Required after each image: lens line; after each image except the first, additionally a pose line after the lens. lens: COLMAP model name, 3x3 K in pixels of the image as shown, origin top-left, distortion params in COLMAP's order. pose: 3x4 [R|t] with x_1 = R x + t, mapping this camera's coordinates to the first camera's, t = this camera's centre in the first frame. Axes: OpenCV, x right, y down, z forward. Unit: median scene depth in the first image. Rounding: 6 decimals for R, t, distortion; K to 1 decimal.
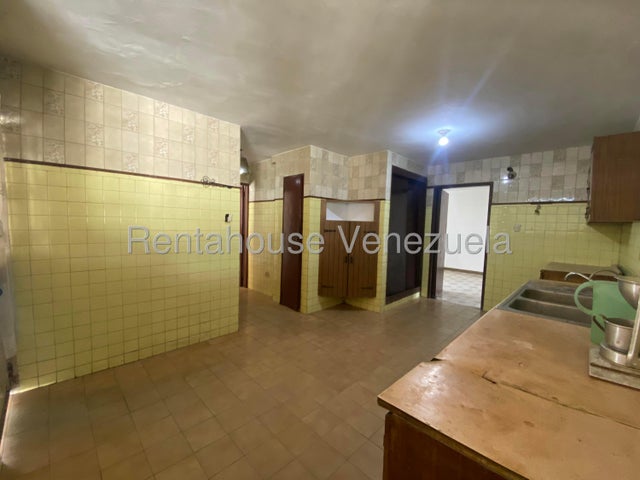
lens RADIAL K [[260.6, 0, 315.6], [0, 260.6, 239.1], [0, 0, 1]] dist [-0.003979, -0.004258]
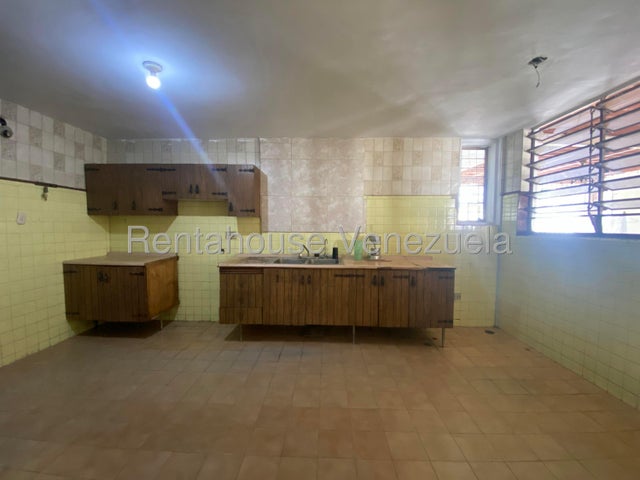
lens RADIAL K [[260.6, 0, 321.5], [0, 260.6, 238.8], [0, 0, 1]] dist [-0.003979, -0.004258]
pose [[-0.700485, -0.064185, 0.710775, -0.199360], [0.021785, 0.993560, 0.111191, -0.047897], [-0.713335, 0.093372, -0.694576, 0.921238]]
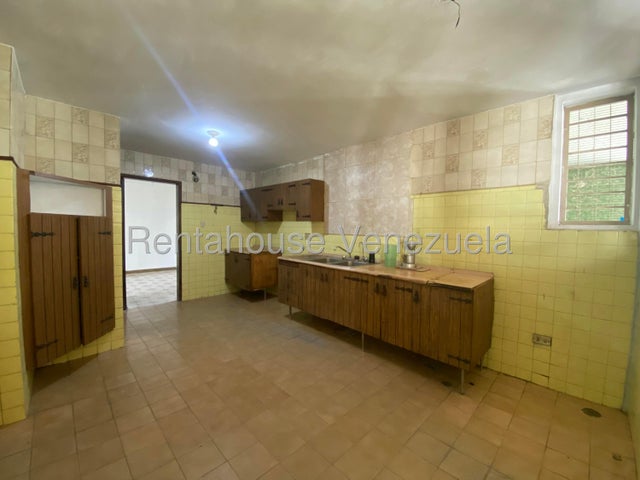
lens RADIAL K [[260.6, 0, 320.8], [0, 260.6, 239.5], [0, 0, 1]] dist [-0.003979, -0.004258]
pose [[-0.013118, -0.069395, 0.997503, -0.452284], [0.051644, 0.996210, 0.069984, -0.028373], [-0.998579, 0.052433, -0.009484, 0.470463]]
